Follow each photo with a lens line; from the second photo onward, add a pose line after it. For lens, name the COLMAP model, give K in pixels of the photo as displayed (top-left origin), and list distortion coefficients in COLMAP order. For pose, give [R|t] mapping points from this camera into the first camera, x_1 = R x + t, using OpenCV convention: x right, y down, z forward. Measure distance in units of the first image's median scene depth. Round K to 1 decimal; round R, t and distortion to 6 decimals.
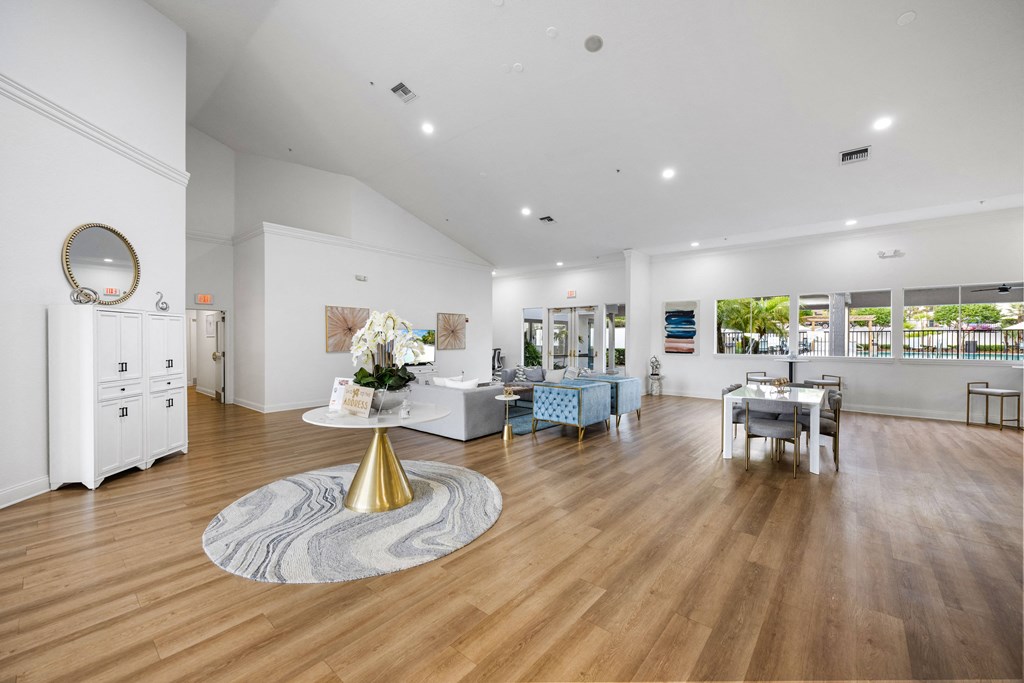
lens RADIAL K [[404.9, 0, 505.7], [0, 404.9, 341.6], [0, 0, 1]] dist [-0.008882, -0.000013]
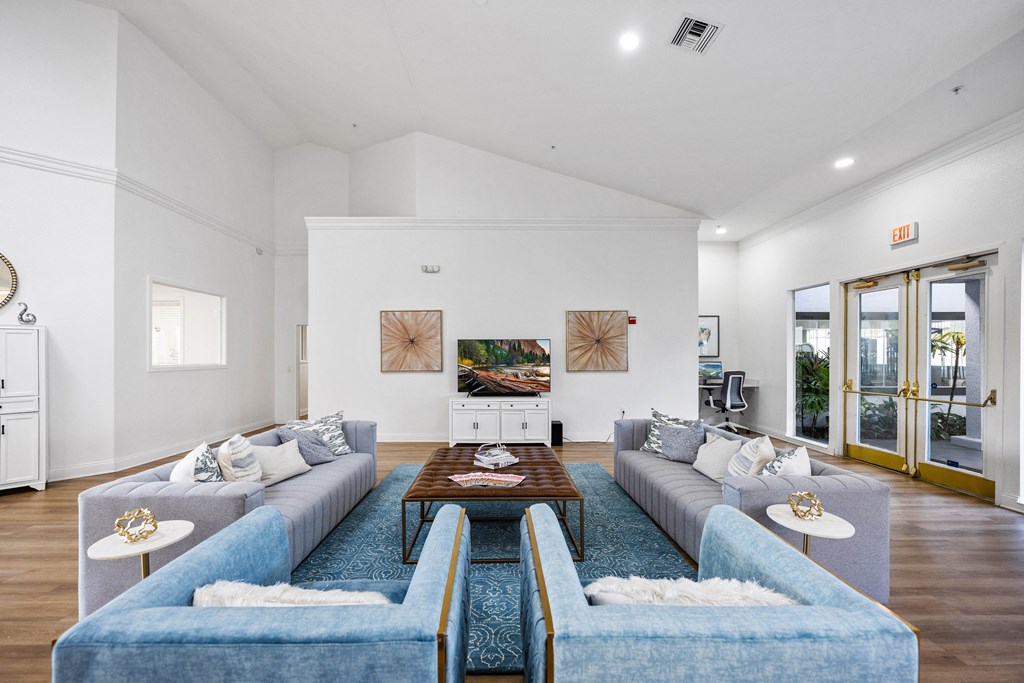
lens RADIAL K [[404.9, 0, 494.3], [0, 404.9, 354.6], [0, 0, 1]] dist [-0.008882, -0.000013]
pose [[0.648093, -0.003030, -0.761555, 0.212248], [-0.003713, 0.999968, -0.007138, -0.000373], [0.761552, 0.007454, 0.648061, 0.492164]]
